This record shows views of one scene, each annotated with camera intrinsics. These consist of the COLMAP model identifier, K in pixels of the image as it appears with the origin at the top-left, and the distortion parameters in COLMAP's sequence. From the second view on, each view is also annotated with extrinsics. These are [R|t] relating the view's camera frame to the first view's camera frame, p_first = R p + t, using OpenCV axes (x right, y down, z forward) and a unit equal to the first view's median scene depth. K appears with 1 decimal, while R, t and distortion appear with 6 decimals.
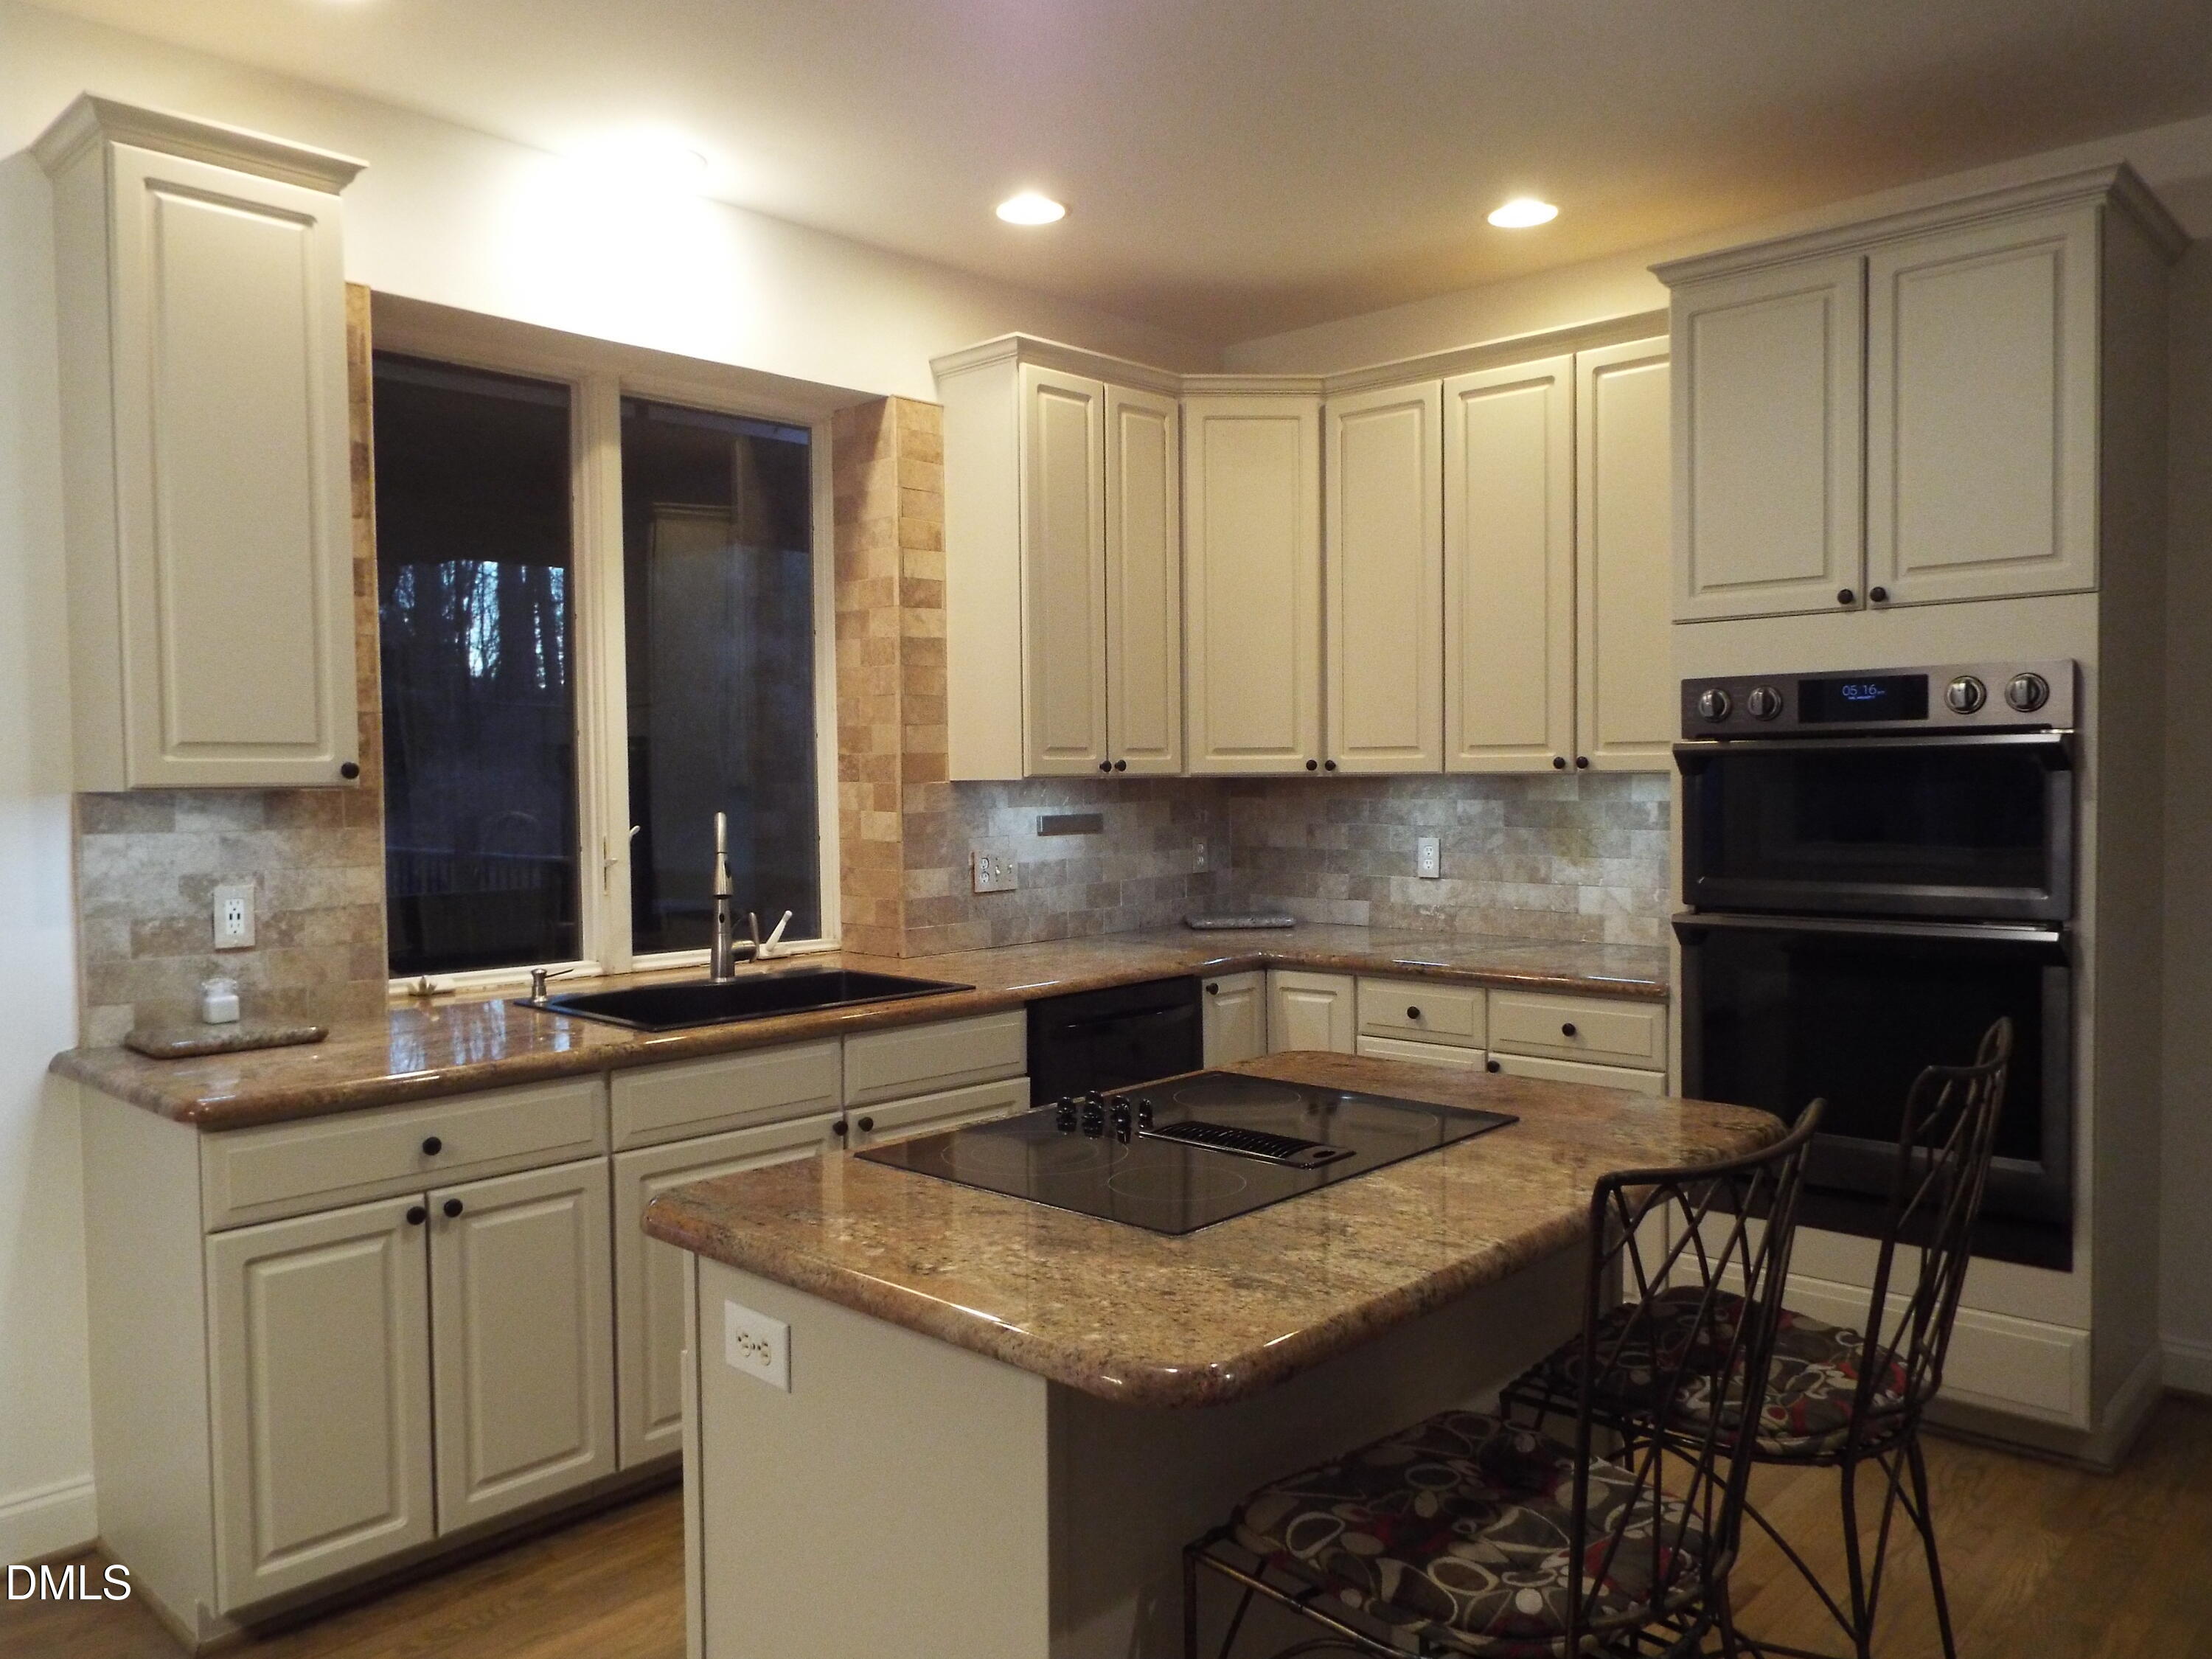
lens RADIAL K [[1637.7, 0, 1116.0], [0, 1637.7, 826.8], [0, 0, 1]] dist [-0.015842, 0.006218]
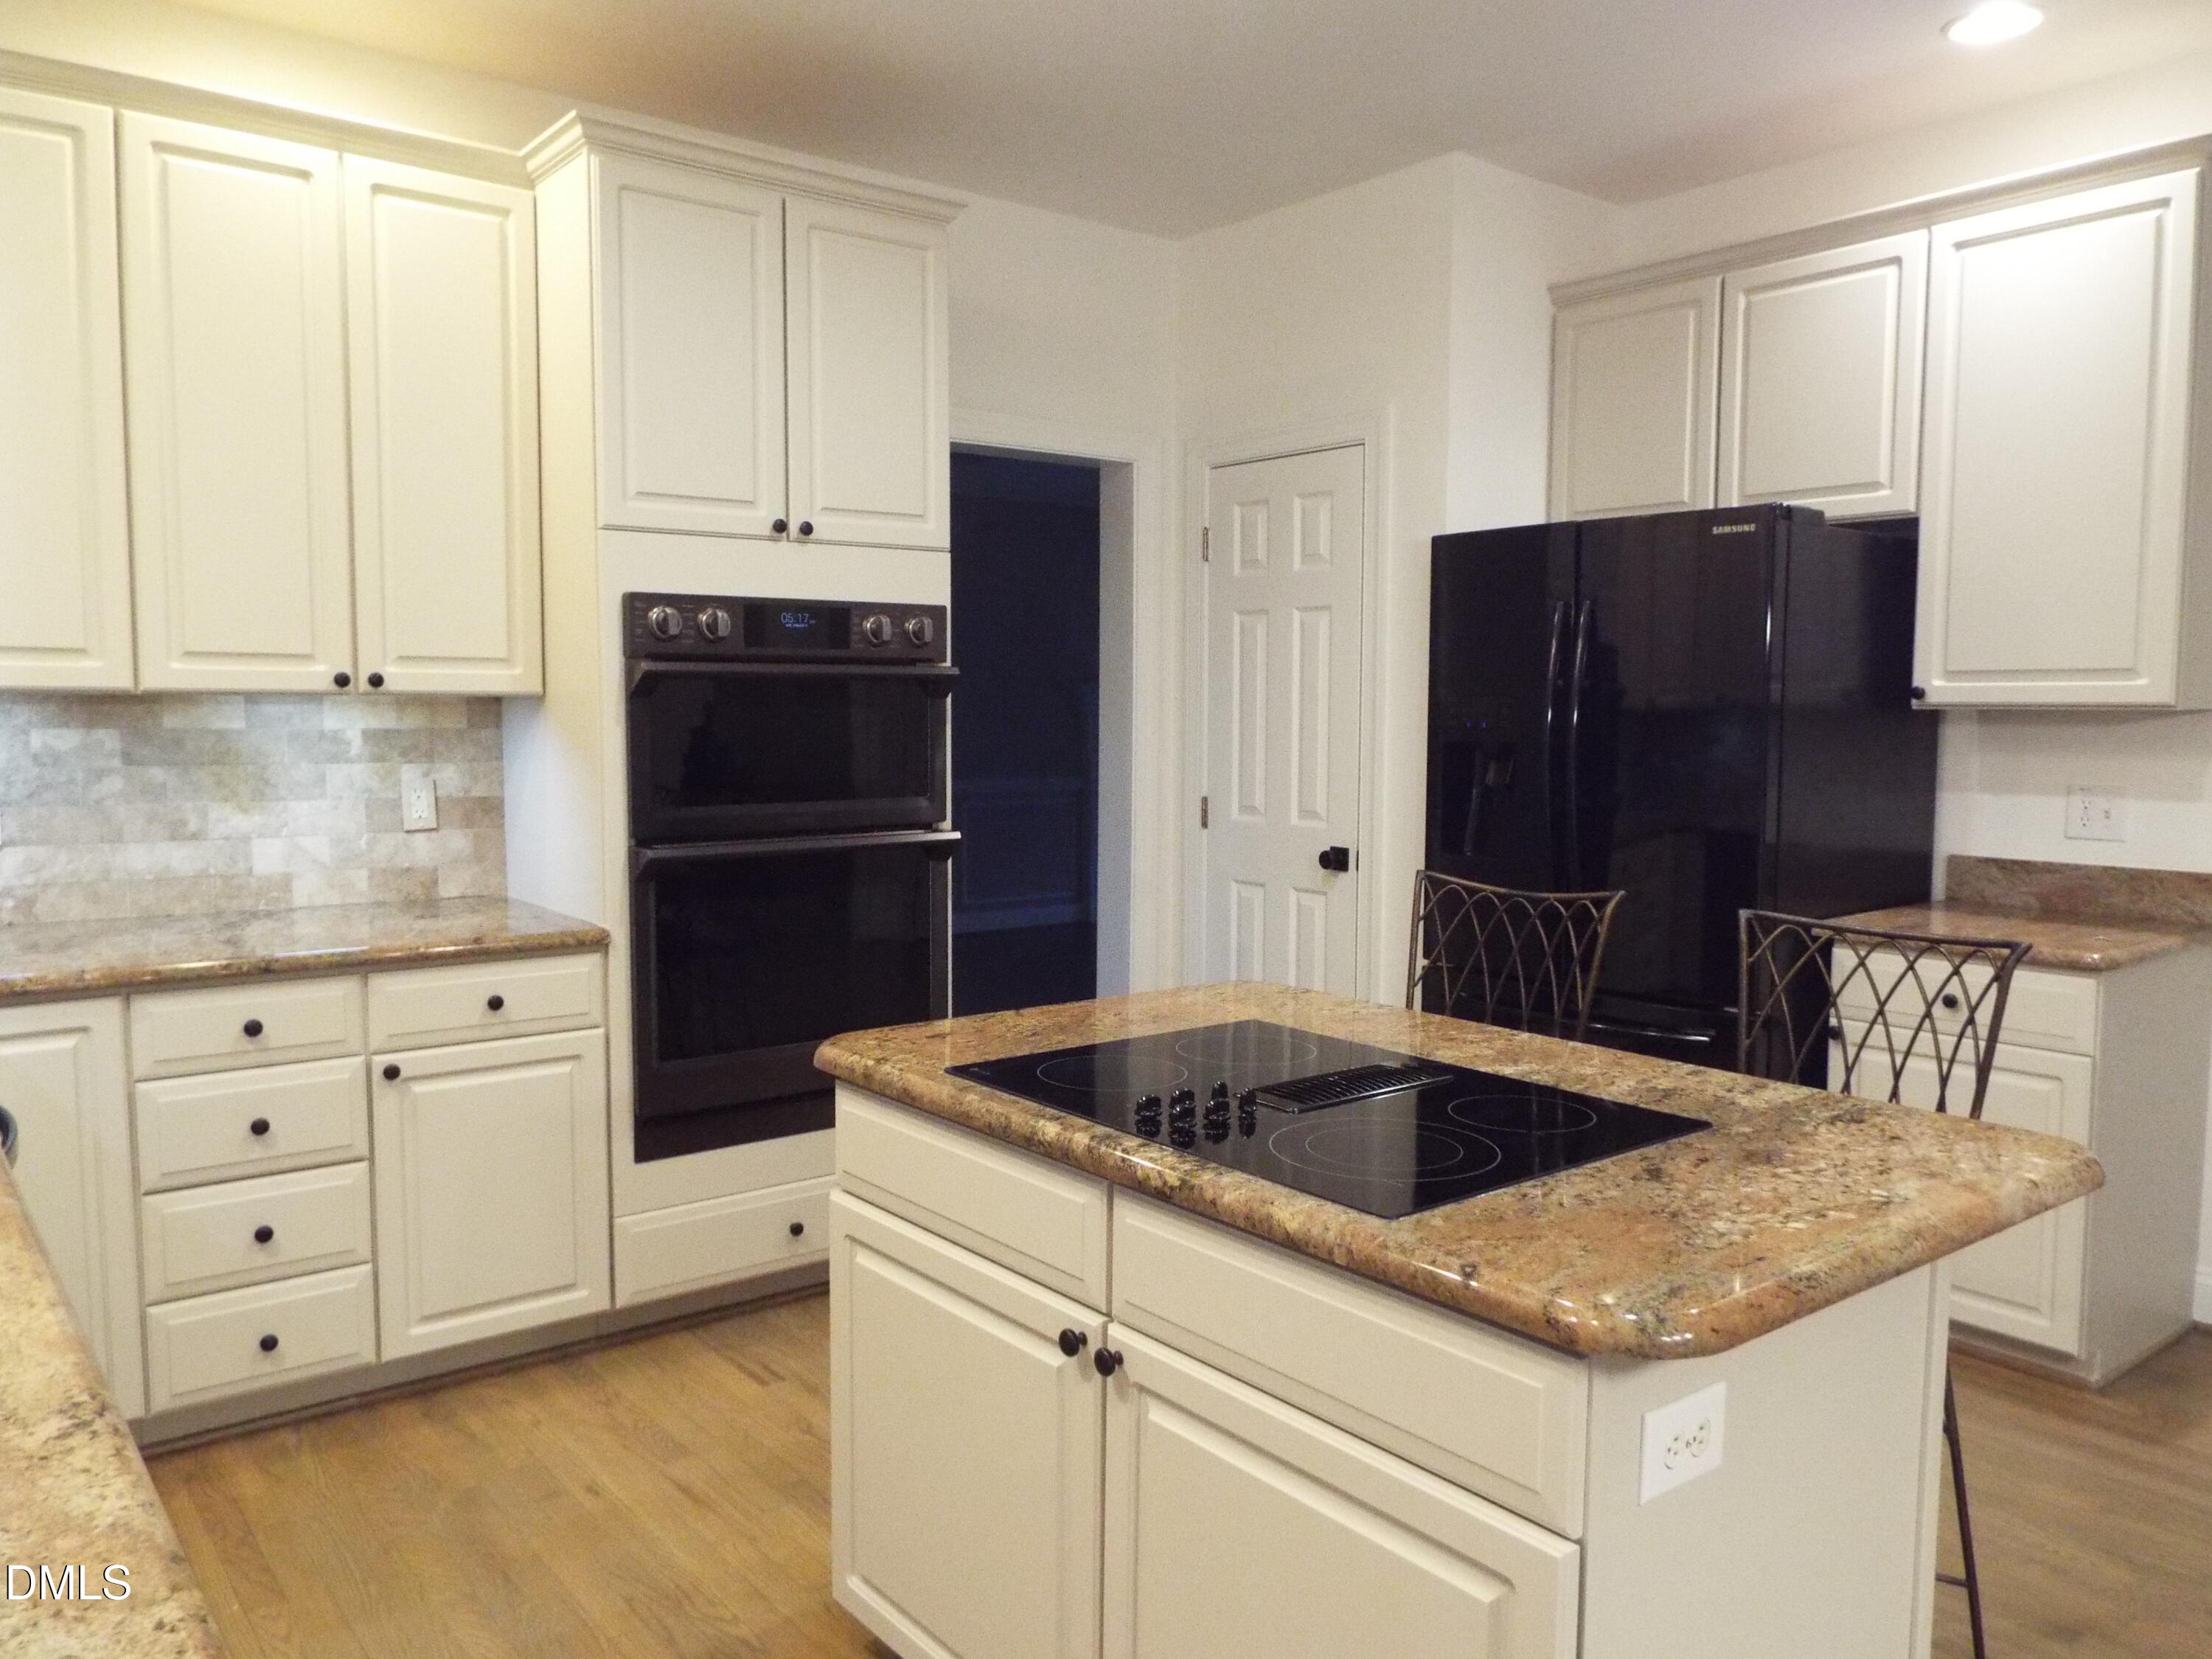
lens RADIAL K [[1637.7, 0, 1093.4], [0, 1637.7, 822.1], [0, 0, 1]] dist [-0.015842, 0.006218]
pose [[0.148463, -0.060717, 0.987052, -0.428736], [0.023970, 0.998041, 0.057788, -0.006997], [-0.988627, 0.015080, 0.149627, 0.503092]]
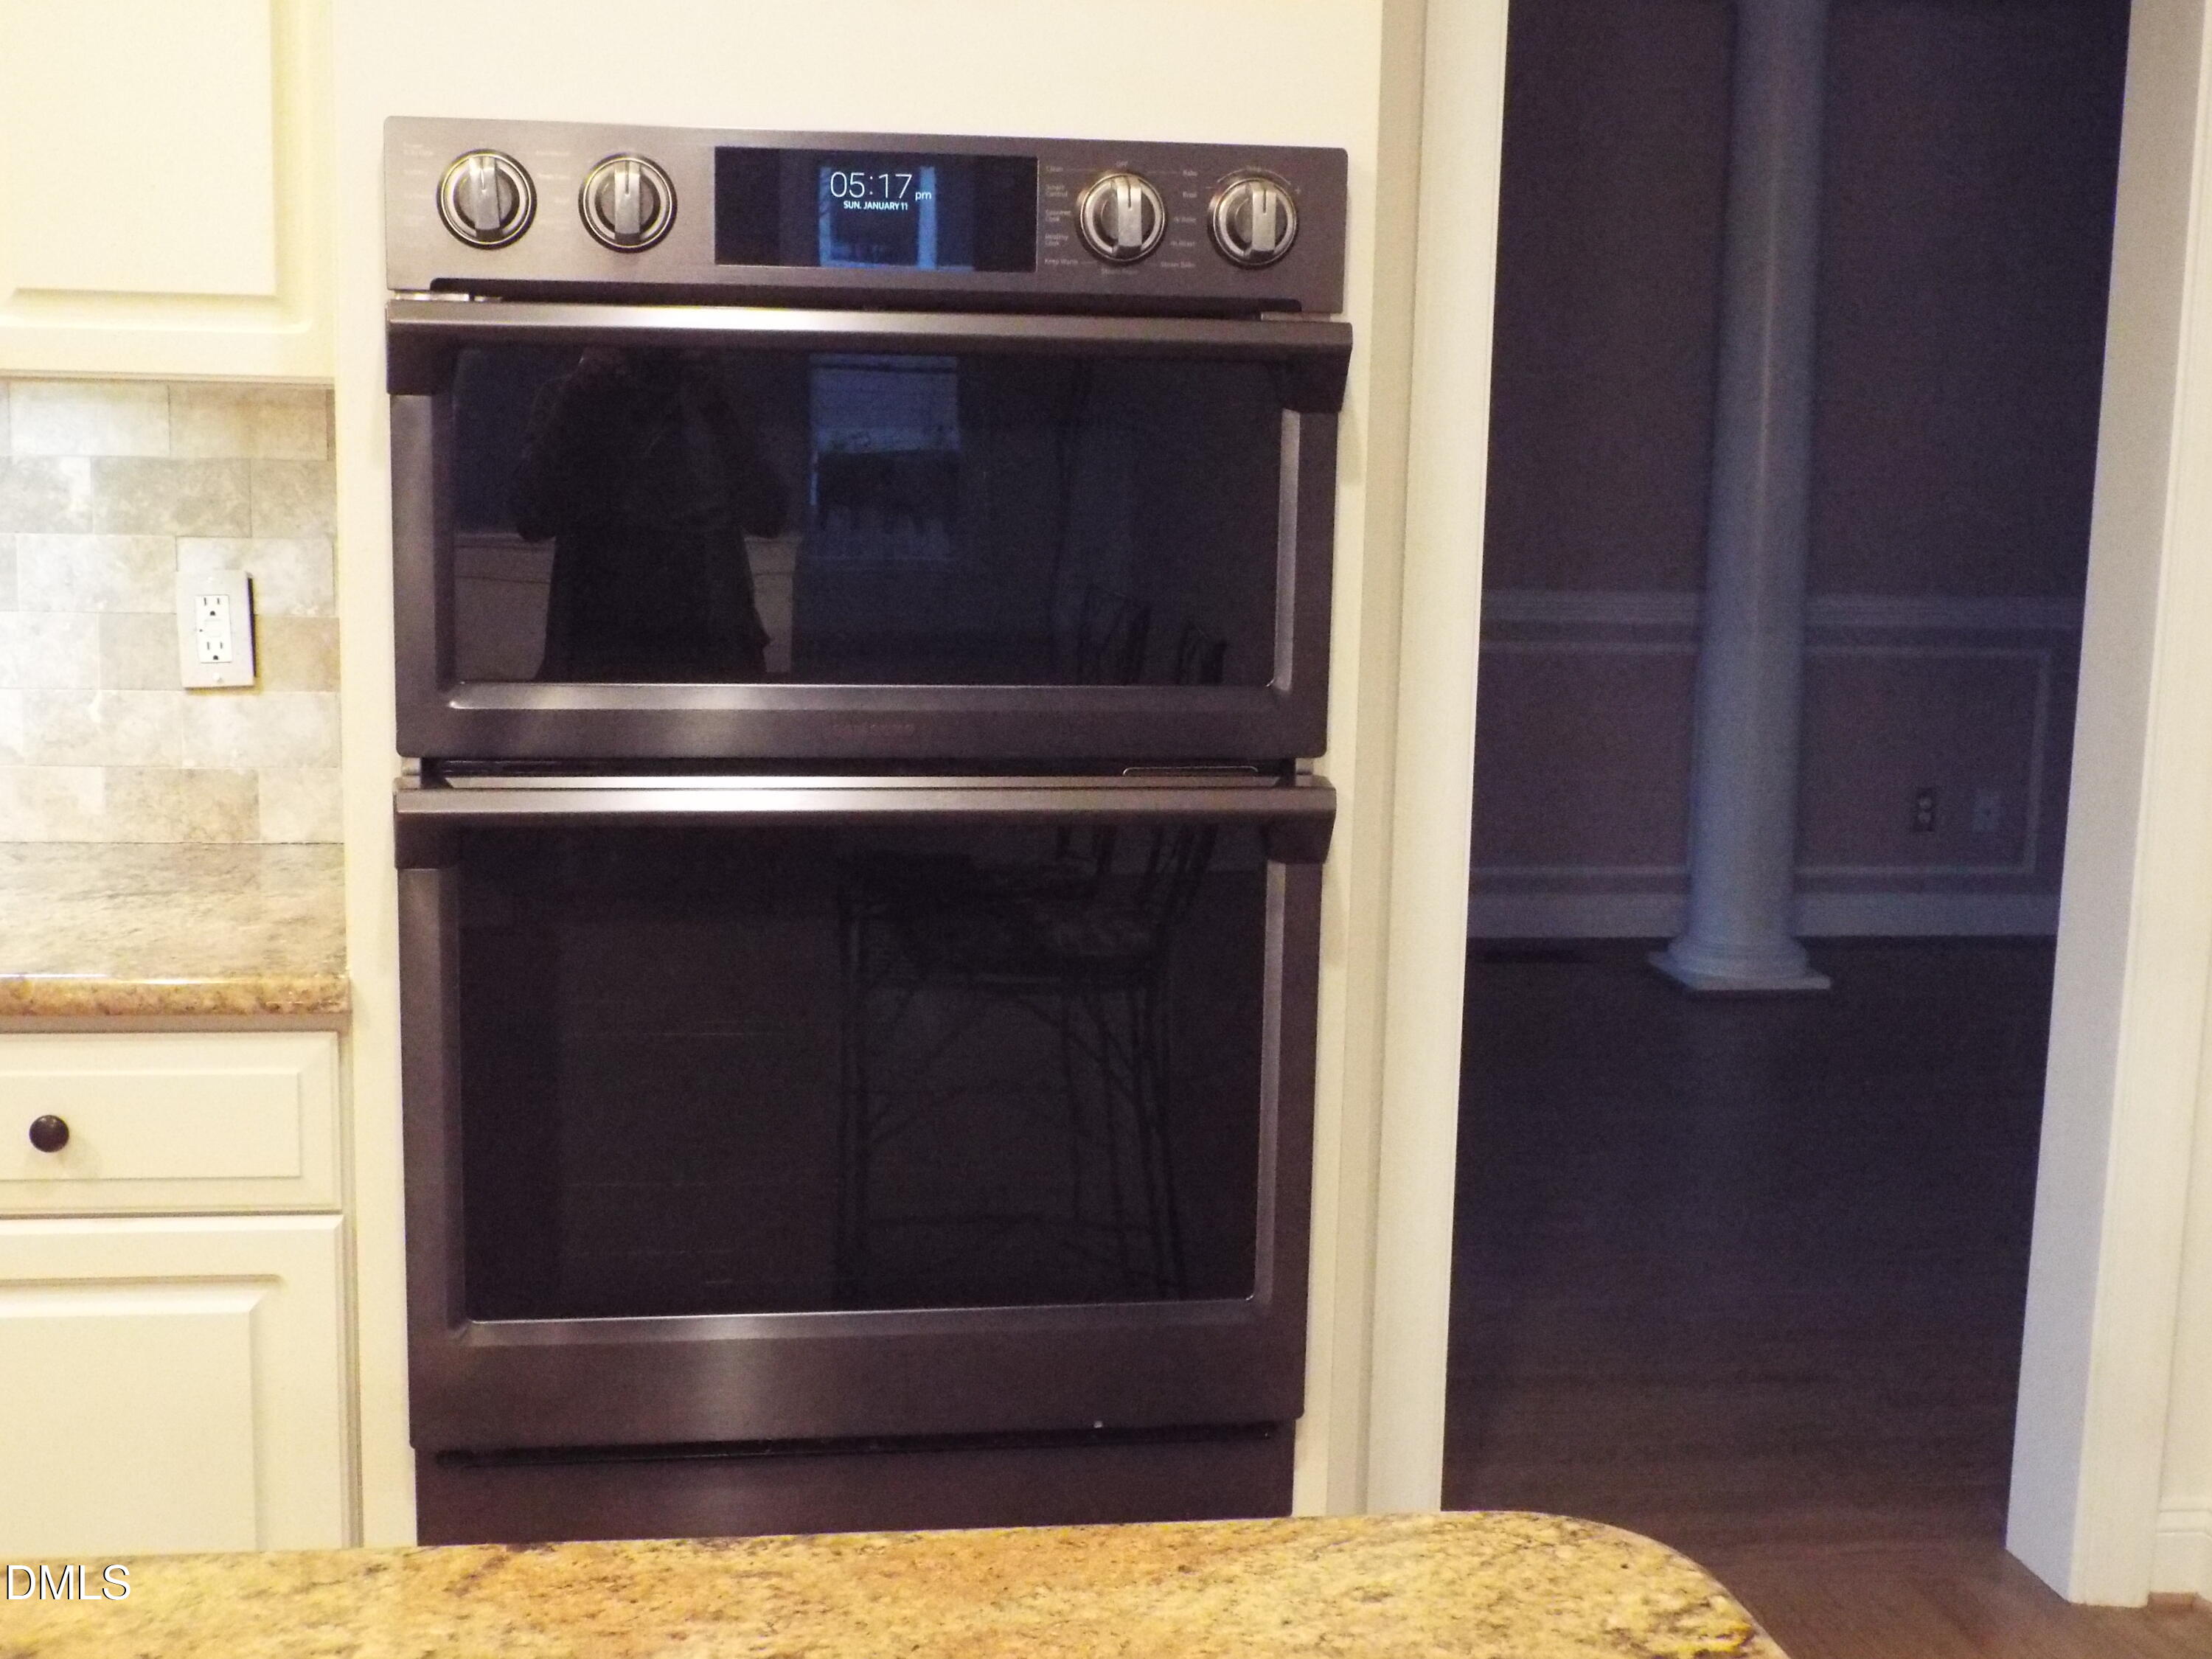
lens RADIAL K [[2956.0, 0, 1101.8], [0, 2956.0, 843.8], [0, 0, 1]] dist [-0.019313, 0.000000]
pose [[0.630814, -0.100138, 0.769445, -0.048495], [-0.002593, 0.991360, 0.131145, -0.016376], [-0.775930, -0.084724, 0.625104, 0.388842]]
